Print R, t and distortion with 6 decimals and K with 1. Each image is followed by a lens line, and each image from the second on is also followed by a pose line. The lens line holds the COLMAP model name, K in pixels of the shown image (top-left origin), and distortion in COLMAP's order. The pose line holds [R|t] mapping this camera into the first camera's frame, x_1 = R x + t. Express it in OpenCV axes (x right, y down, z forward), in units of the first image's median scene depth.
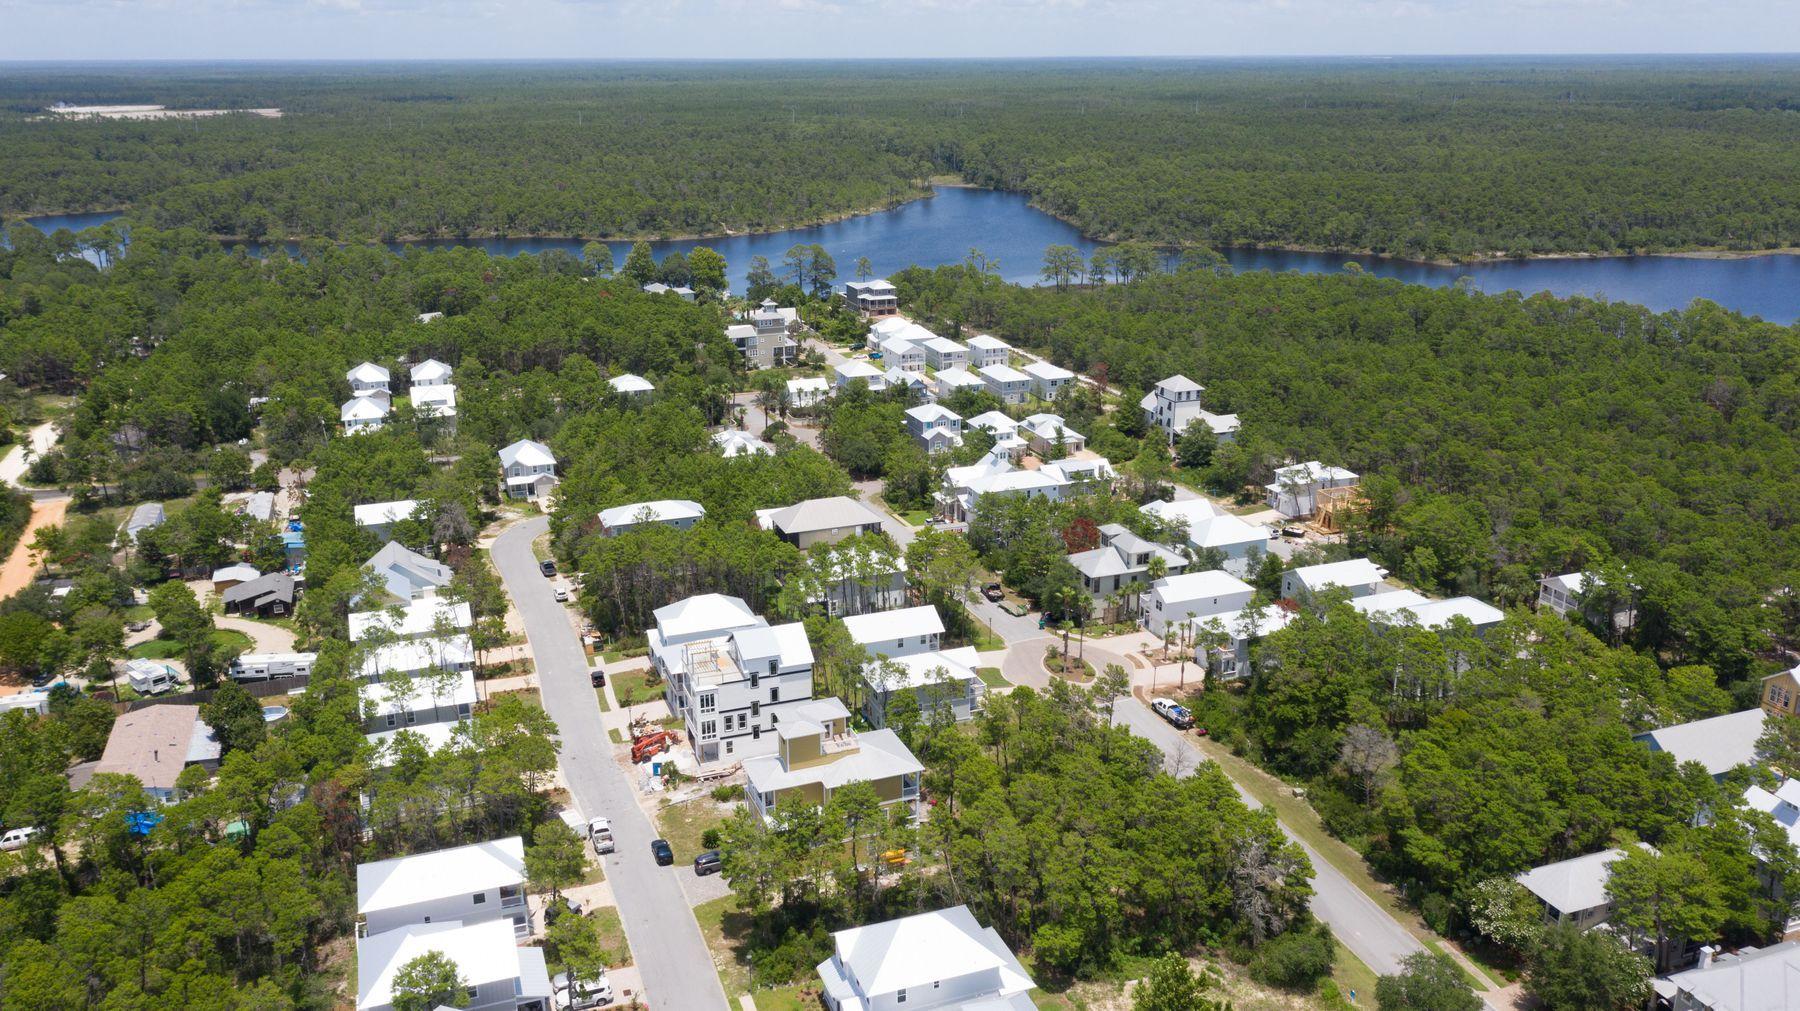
lens RADIAL K [[1427.3, 0, 900.1], [0, 1427.3, 503.6], [0, 0, 1]] dist [-0.003817, 0.013955]
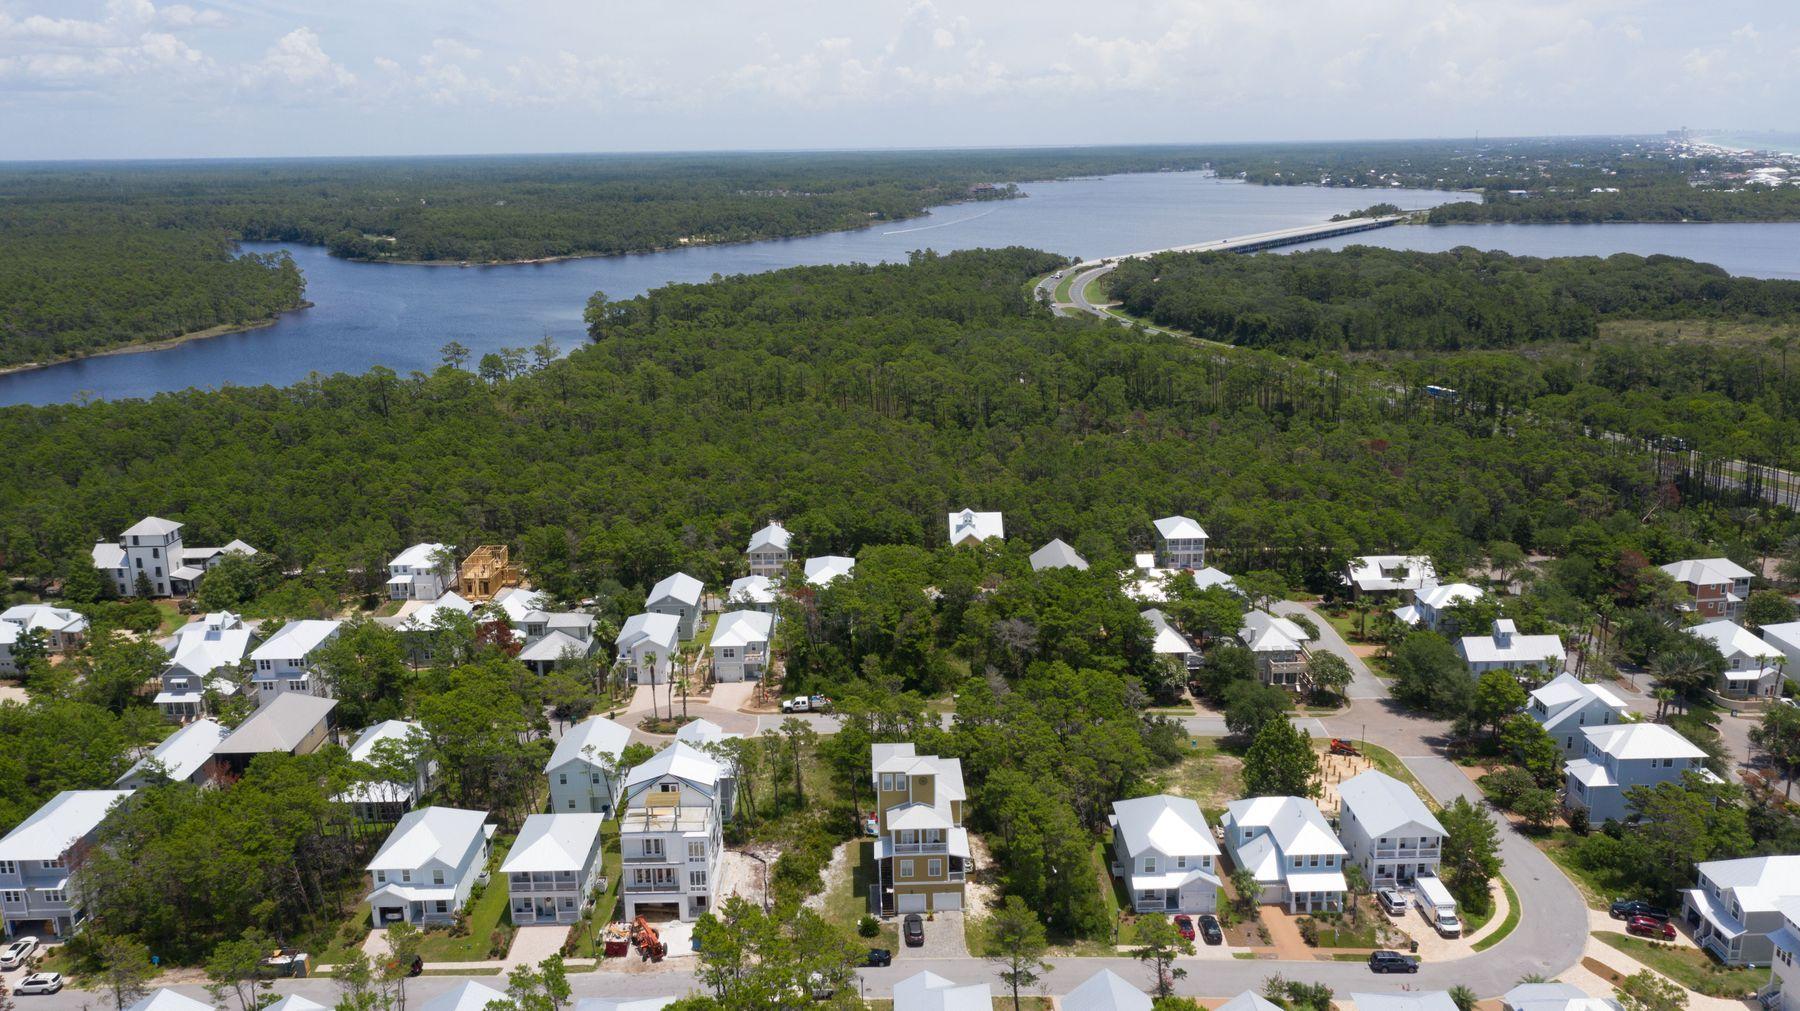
lens RADIAL K [[1427.3, 0, 900.5], [0, 1427.3, 502.6], [0, 0, 1]] dist [-0.003817, 0.013955]
pose [[0.330504, -0.228442, 0.915741, -0.452275], [0.294240, 0.946848, 0.130007, -0.077293], [-0.896766, 0.226479, 0.380154, 0.254300]]
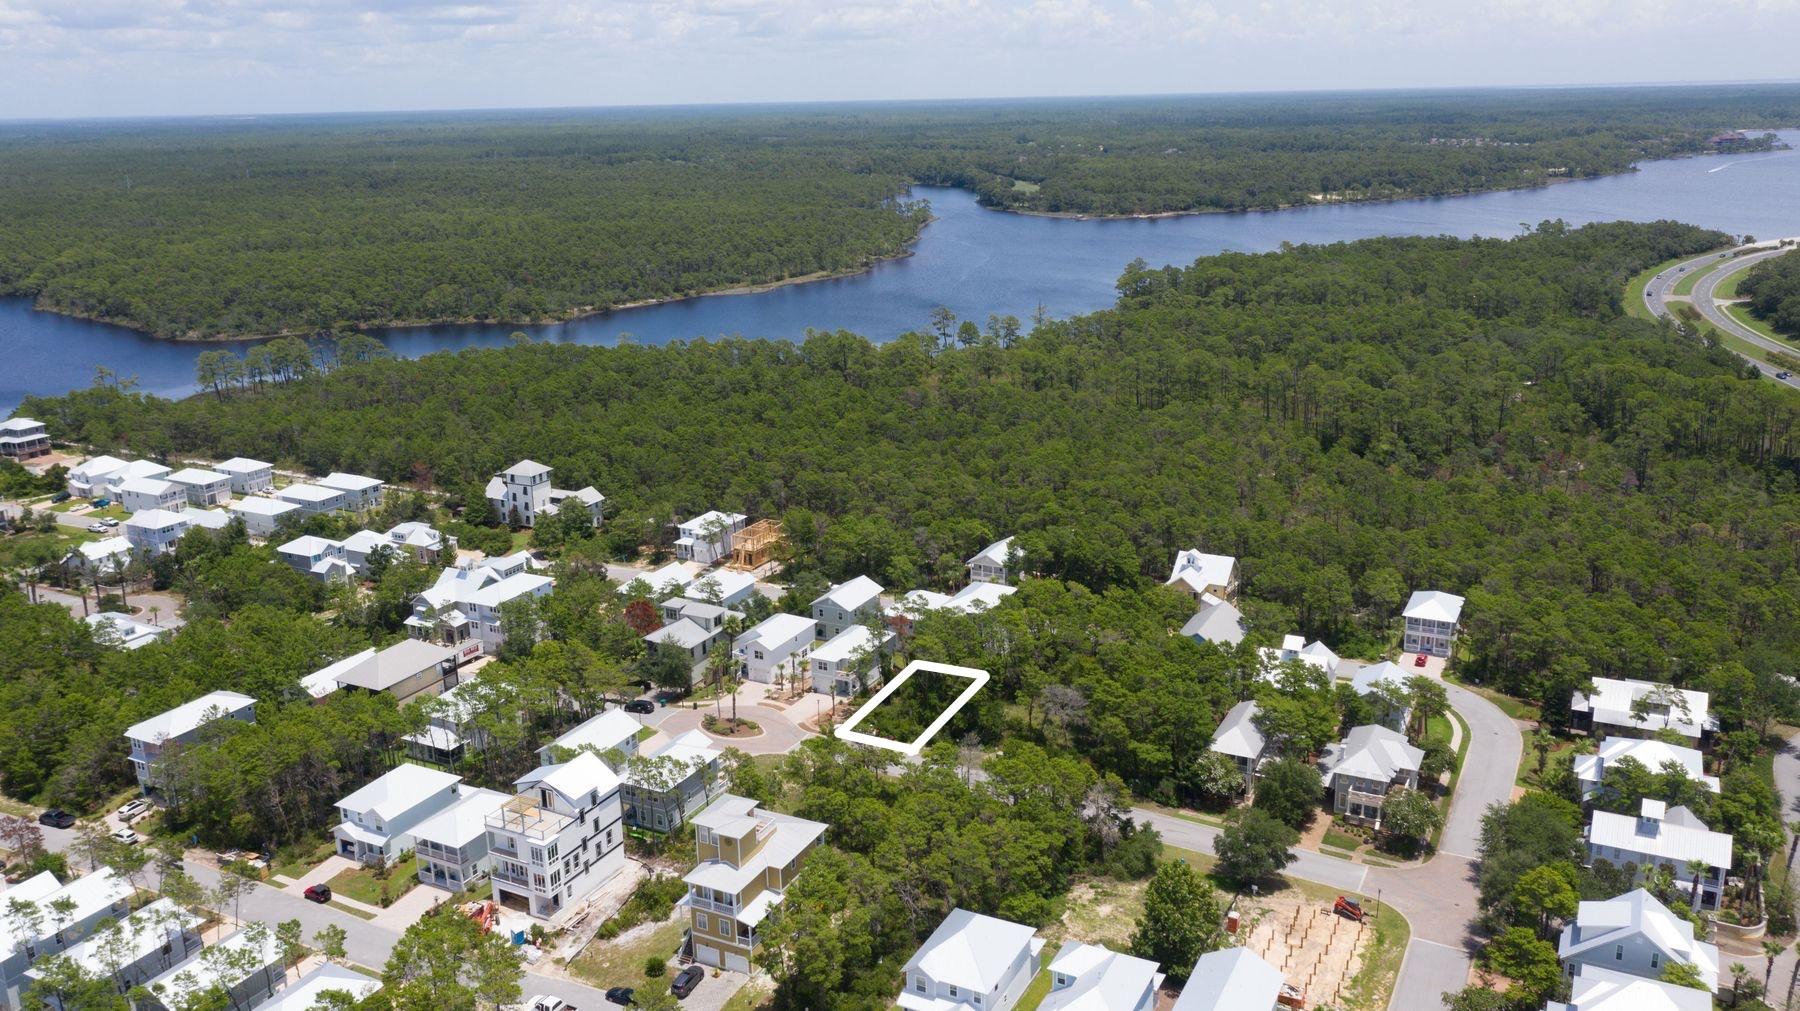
lens RADIAL K [[1427.3, 0, 899.3], [0, 1427.3, 511.9], [0, 0, 1]] dist [-0.003817, 0.013955]
pose [[0.740105, -0.198674, 0.642475, -0.280777], [0.218791, 0.974525, 0.049316, -0.045186], [-0.635905, 0.104069, 0.764718, 0.033003]]
